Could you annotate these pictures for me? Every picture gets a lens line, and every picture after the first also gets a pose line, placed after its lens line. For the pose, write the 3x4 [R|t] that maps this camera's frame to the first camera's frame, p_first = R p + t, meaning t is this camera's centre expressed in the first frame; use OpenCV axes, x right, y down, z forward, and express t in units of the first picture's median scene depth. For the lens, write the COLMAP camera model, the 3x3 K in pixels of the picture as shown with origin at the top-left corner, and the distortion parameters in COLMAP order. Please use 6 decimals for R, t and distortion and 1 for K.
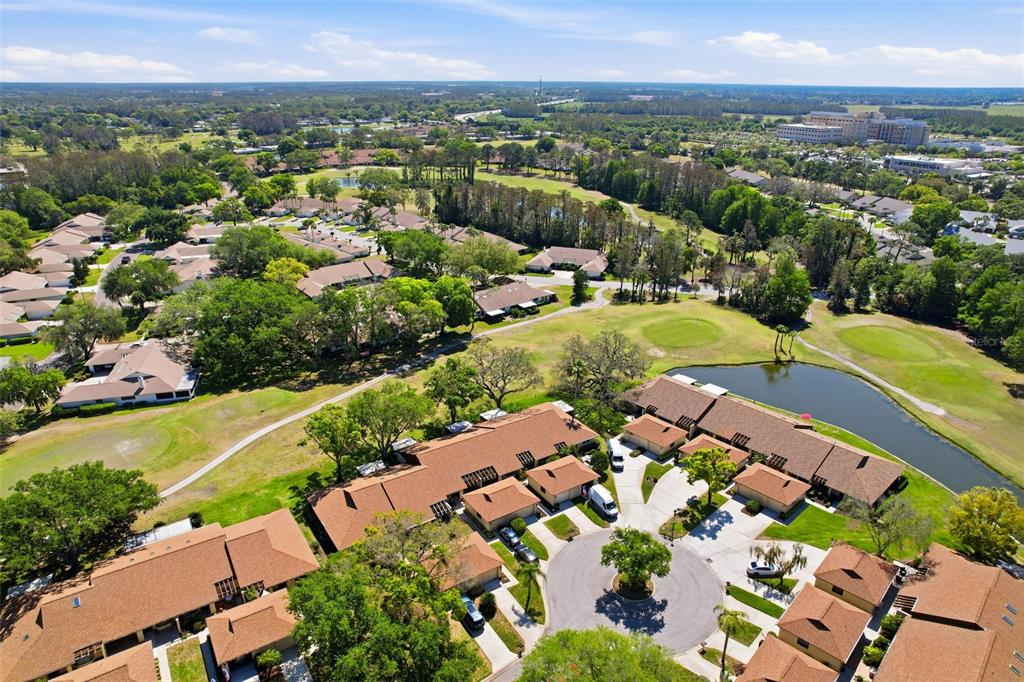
lens RADIAL K [[656.1, 0, 515.0], [0, 656.1, 340.0], [0, 0, 1]] dist [-0.077067, 0.069086]
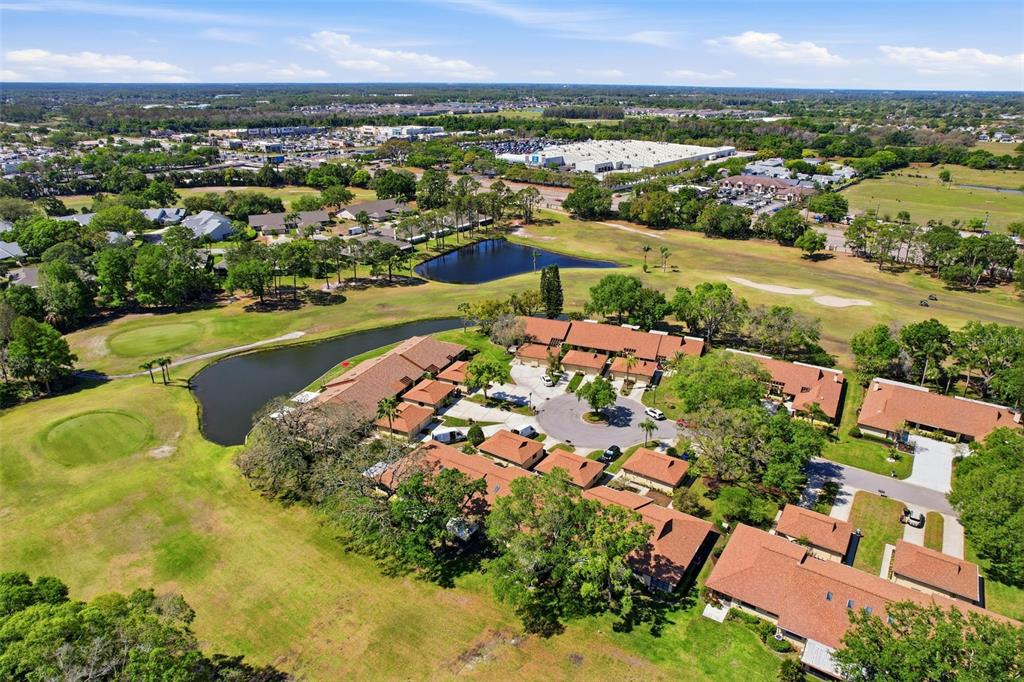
lens RADIAL K [[656.1, 0, 515.0], [0, 656.1, 340.0], [0, 0, 1]] dist [-0.077067, 0.069086]
pose [[-0.394325, -0.350080, 0.849677, -0.643323], [0.335213, 0.806095, 0.487692, -0.378445], [-0.855652, 0.477132, -0.200513, 0.911067]]
